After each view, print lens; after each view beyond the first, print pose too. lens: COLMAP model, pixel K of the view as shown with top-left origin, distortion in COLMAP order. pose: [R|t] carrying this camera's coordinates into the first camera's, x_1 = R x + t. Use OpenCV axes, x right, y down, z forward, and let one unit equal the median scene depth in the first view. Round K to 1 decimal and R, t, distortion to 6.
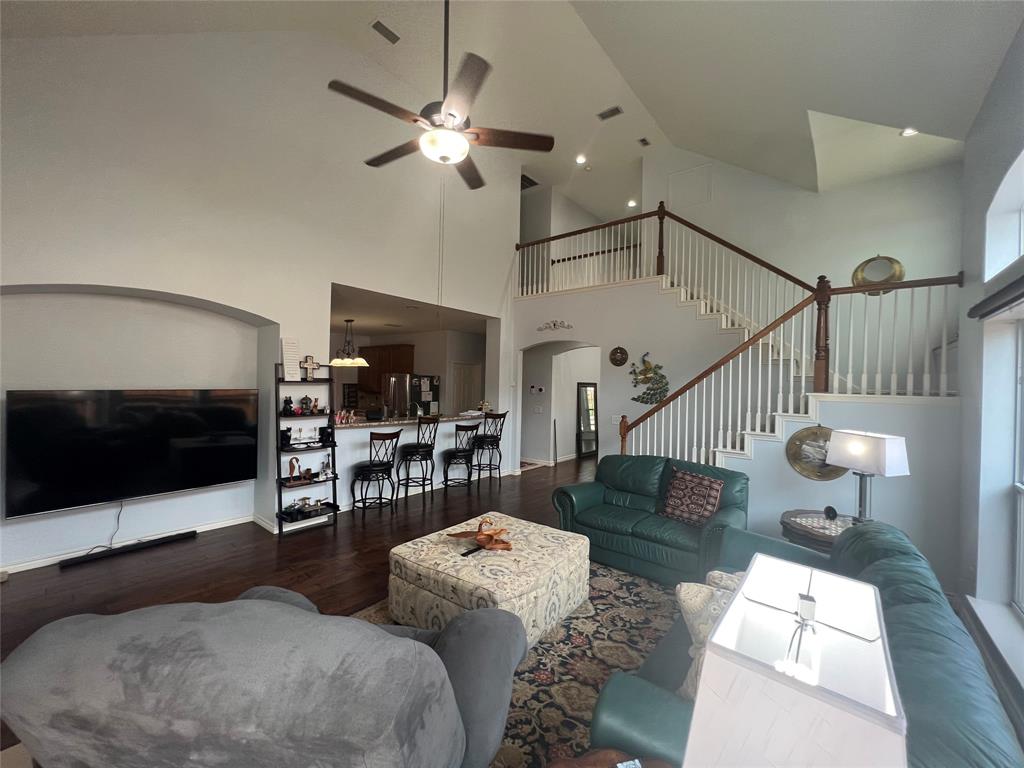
lens RADIAL K [[413.1, 0, 504.8], [0, 413.1, 378.3], [0, 0, 1]] dist [0.000244, -0.000967]
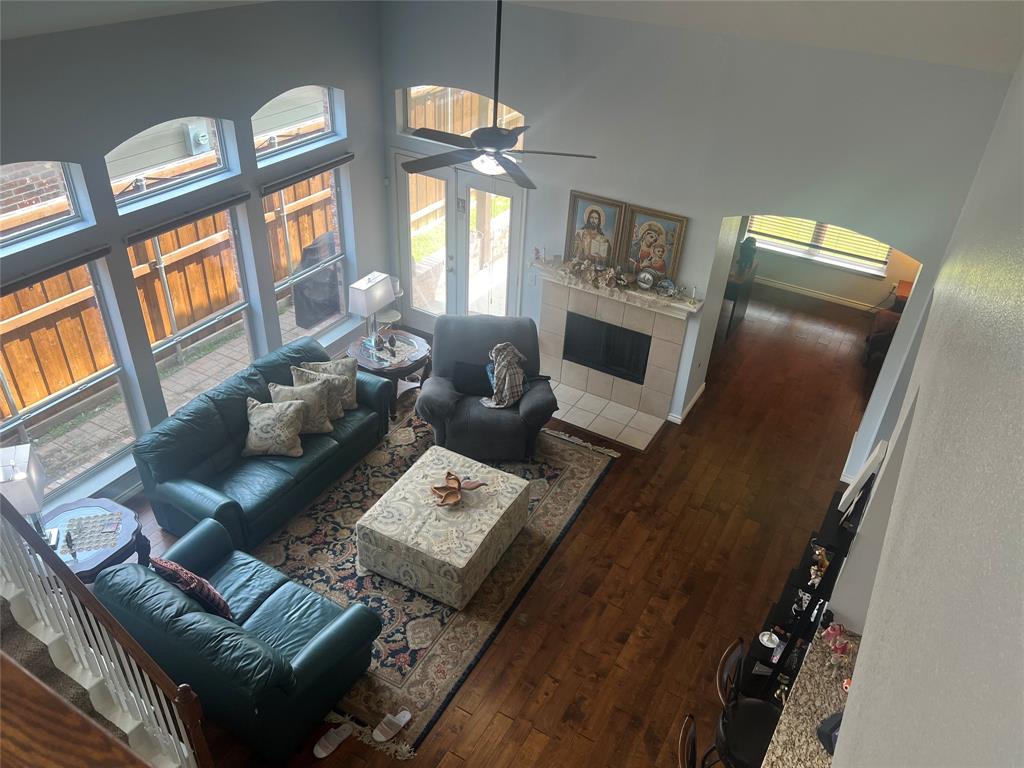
lens RADIAL K [[776.5, 0, 507.5], [0, 776.5, 382.9], [0, 0, 1]] dist [0.064613, -0.070969]
pose [[-0.983101, 0.040454, -0.178540, 0.177538], [-0.064543, 0.836059, 0.544830, -1.028083], [0.171310, 0.547146, -0.819319, 2.604384]]
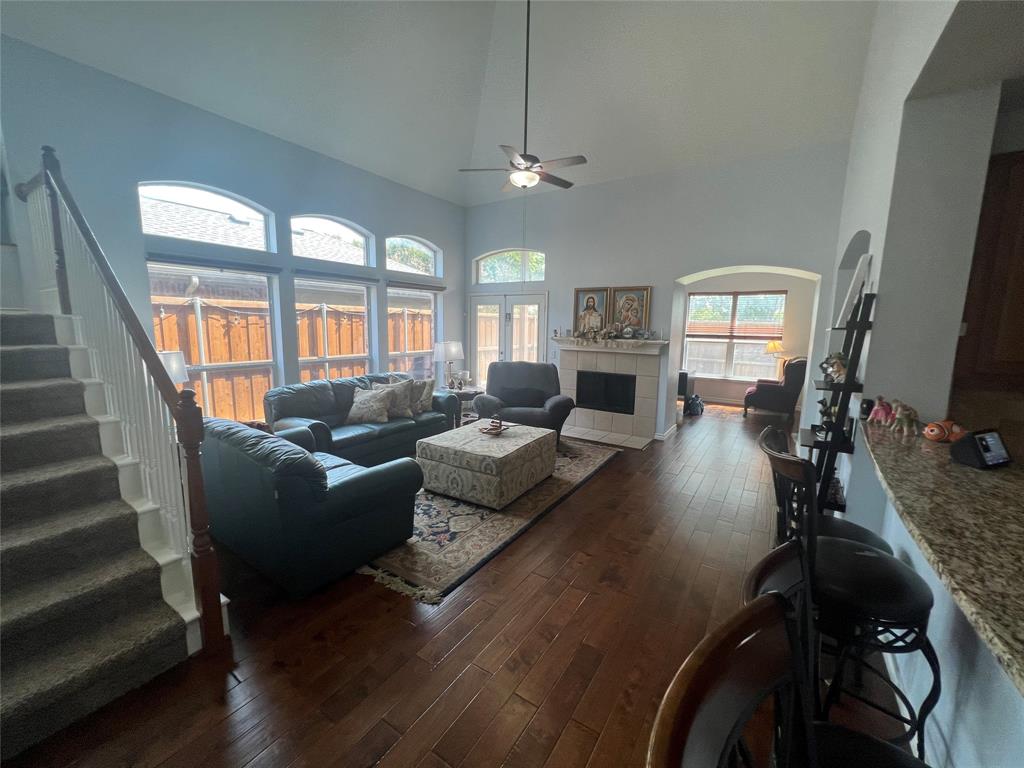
lens RADIAL K [[413.1, 0, 511.4], [0, 413.1, 381.4], [0, 0, 1]] dist [0.000244, -0.000967]
pose [[-0.993088, -0.020235, -0.115616, 0.071067], [-0.035035, 0.991226, 0.127449, 0.040599], [0.112022, 0.130618, -0.985084, 2.395024]]
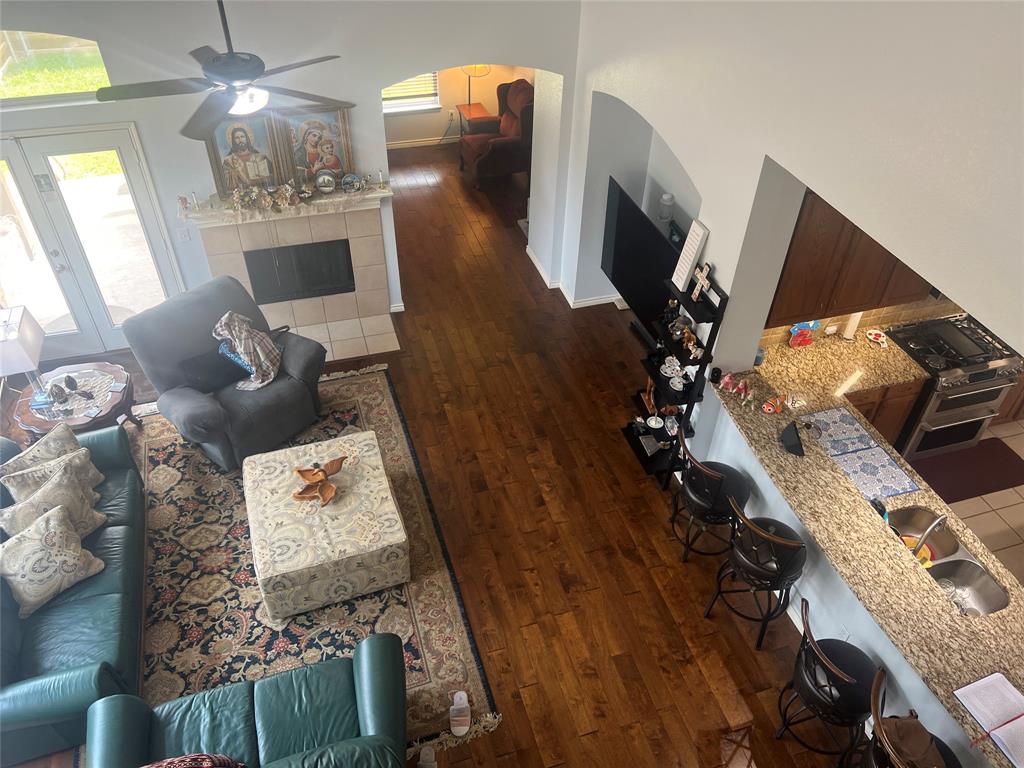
lens RADIAL K [[776.5, 0, 516.9], [0, 776.5, 381.5], [0, 0, 1]] dist [0.064613, -0.070969]
pose [[-0.543989, 0.523869, -0.655467, 0.794672], [-0.027576, 0.769578, 0.637957, -1.002206], [0.838639, 0.365117, -0.404196, 2.055188]]
